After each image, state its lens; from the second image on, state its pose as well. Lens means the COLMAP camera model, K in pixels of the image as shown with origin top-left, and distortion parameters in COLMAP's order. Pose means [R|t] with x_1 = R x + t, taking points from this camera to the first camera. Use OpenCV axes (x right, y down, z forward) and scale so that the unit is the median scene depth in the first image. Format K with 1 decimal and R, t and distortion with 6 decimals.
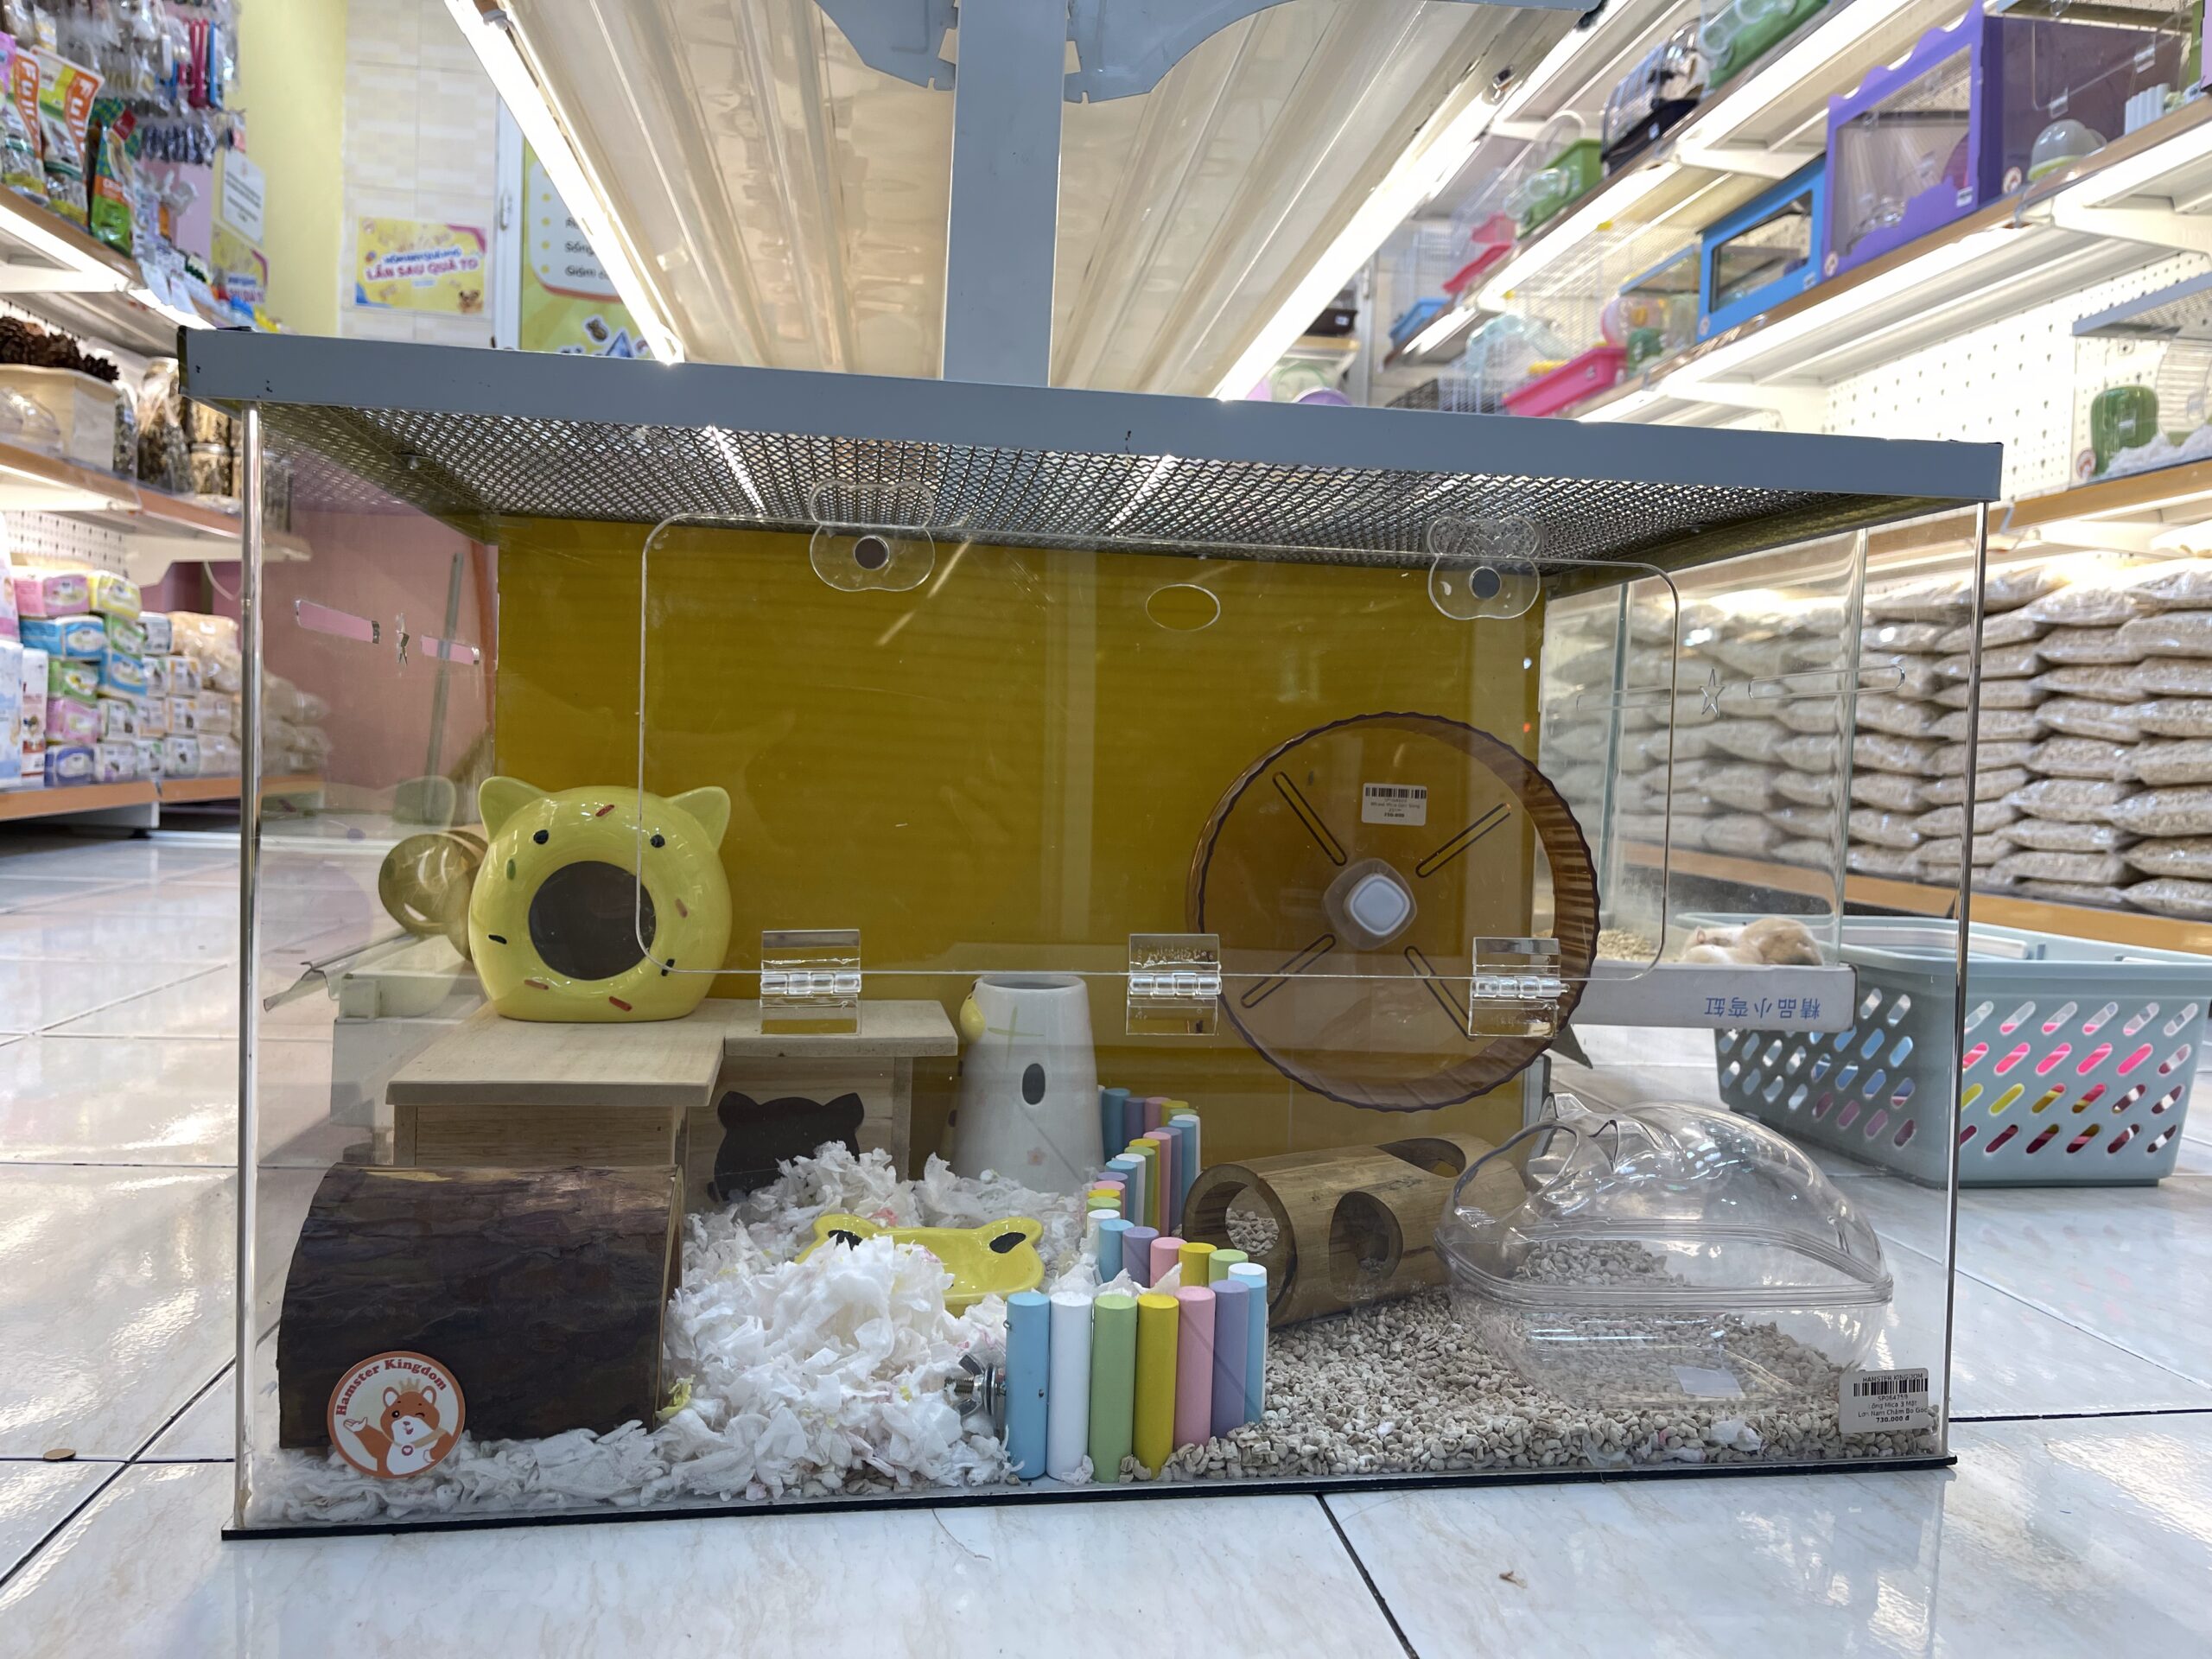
lens RADIAL K [[1714.9, 0, 1113.8], [0, 1714.9, 823.4], [0, 0, 1]] dist [0.045830, -0.085791]
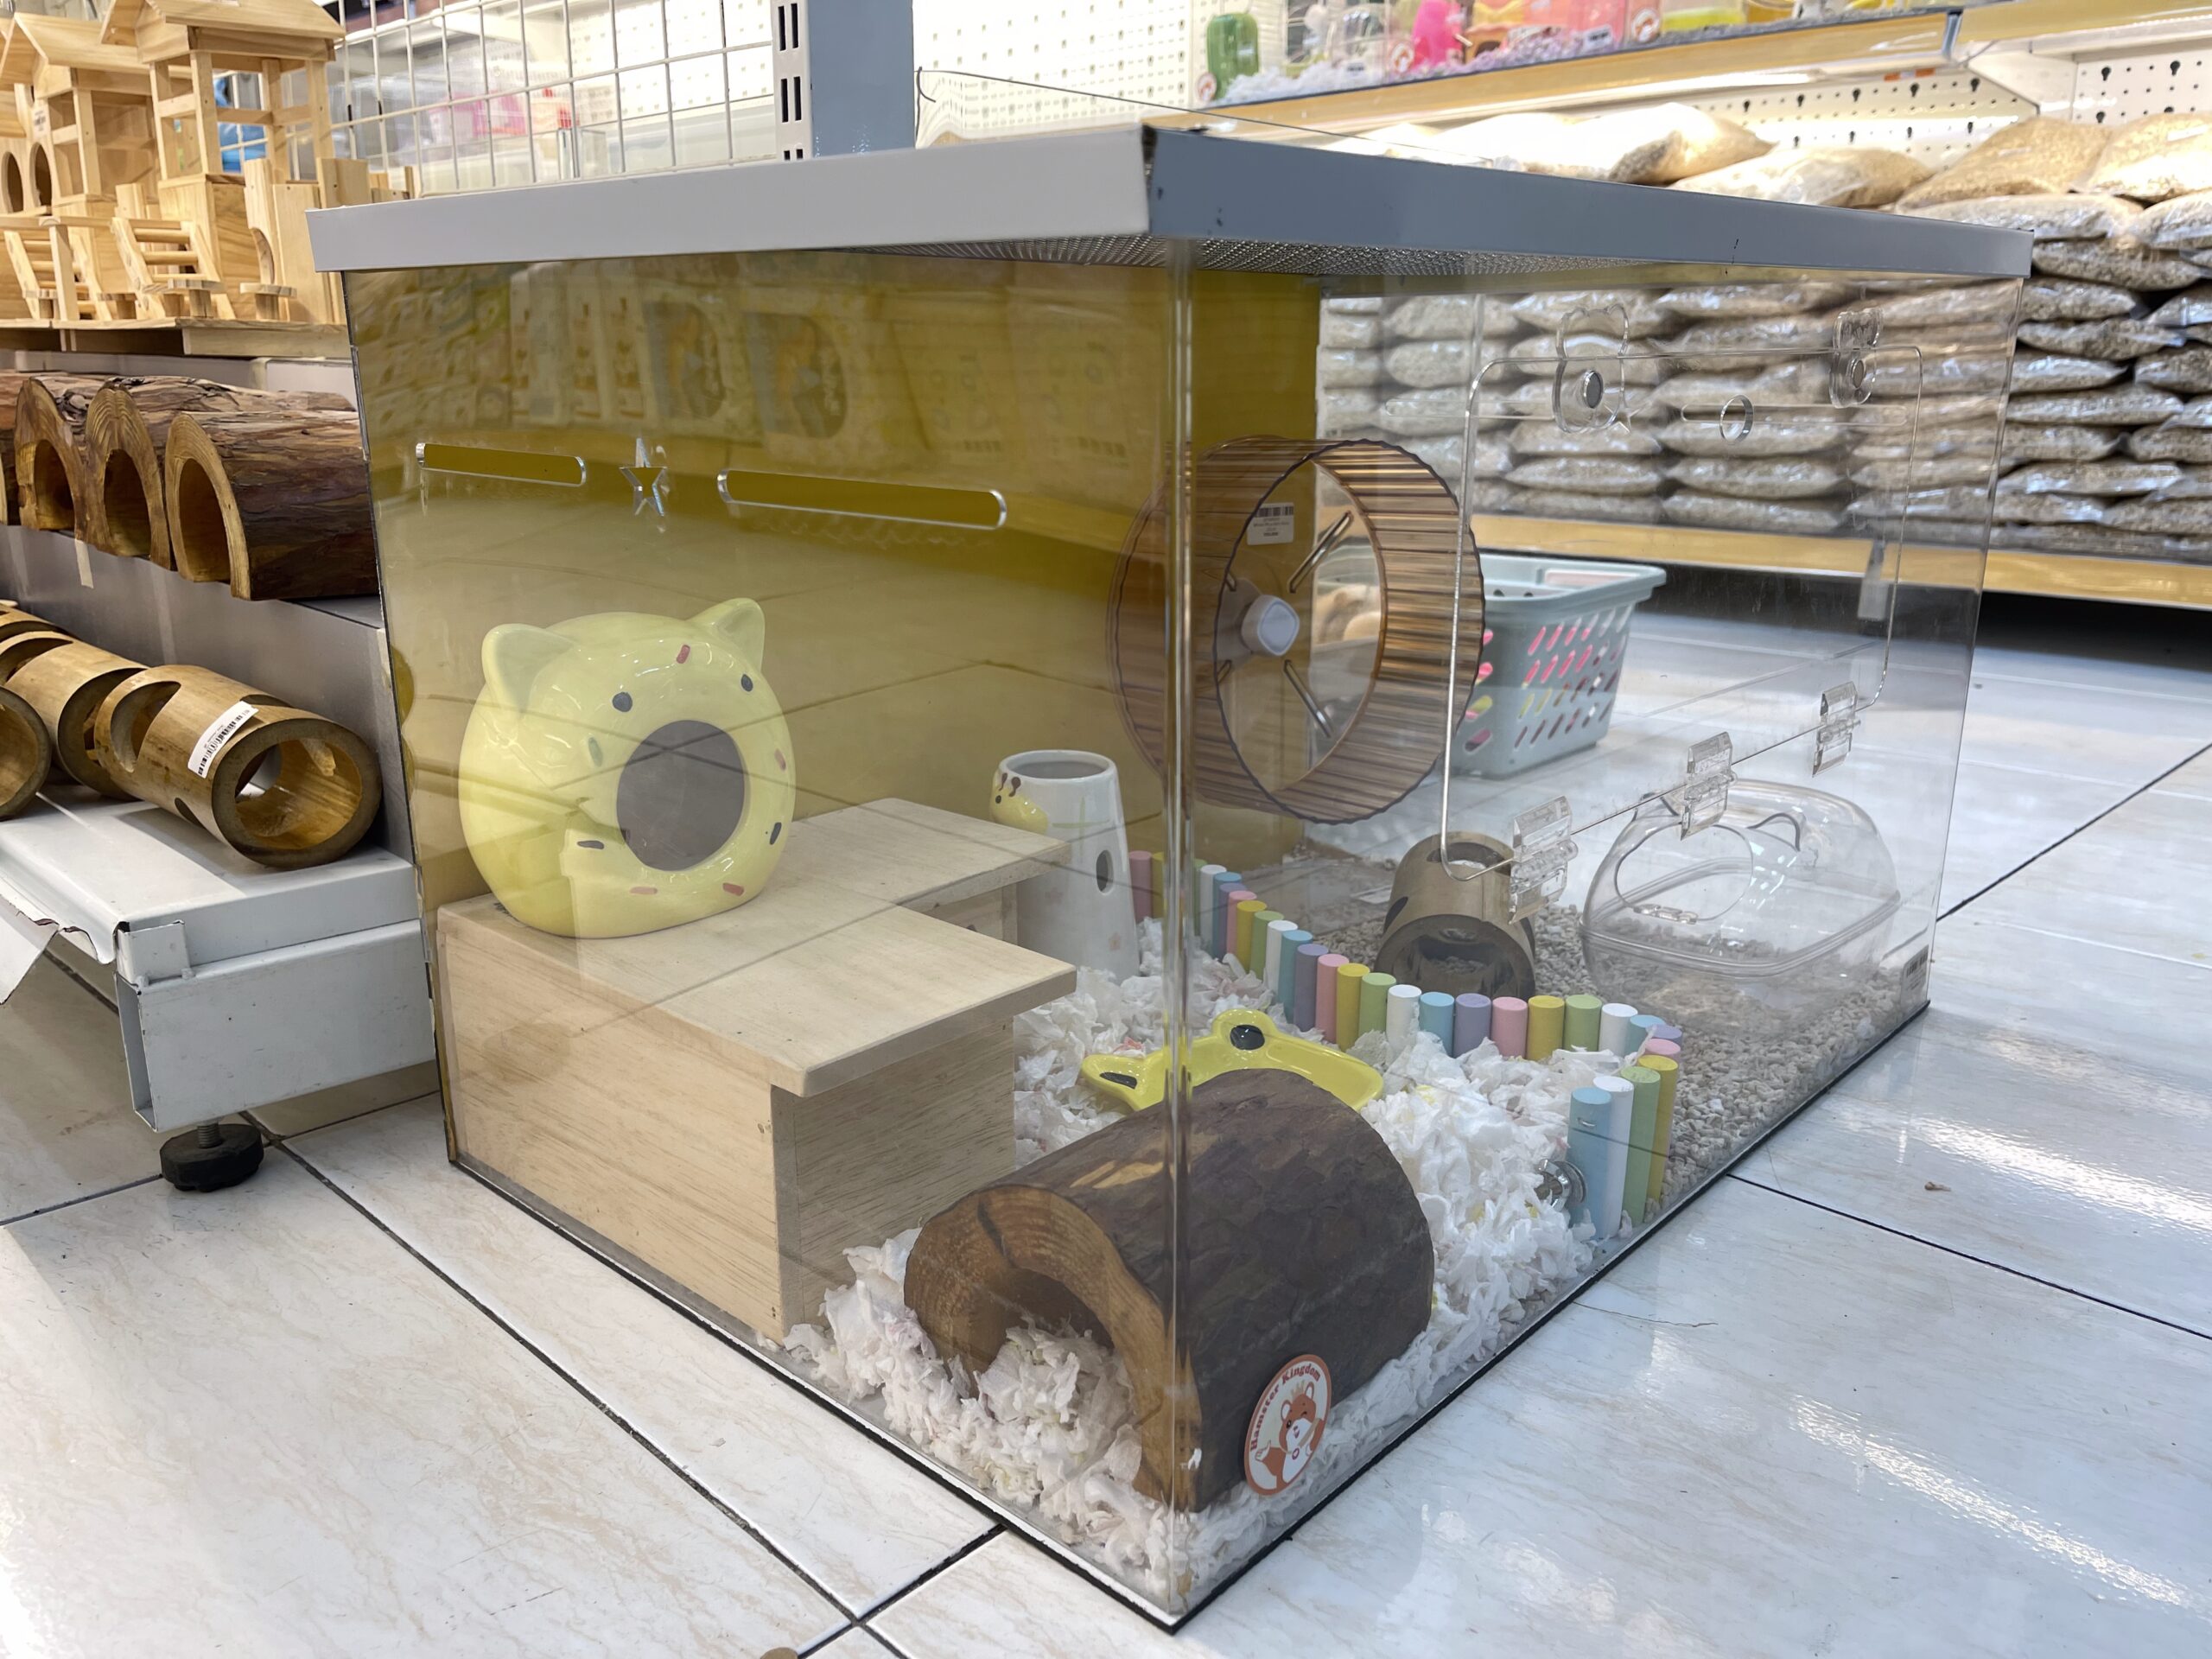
lens RADIAL K [[1718.9, 0, 1101.5], [0, 1718.9, 830.6], [0, 0, 1]] dist [-0.005932, -0.001091]
pose [[0.797108, -0.201783, 0.569124, -0.745818], [0.054438, 0.962689, 0.265077, -0.155973], [-0.601377, -0.180313, 0.778353, 0.332852]]
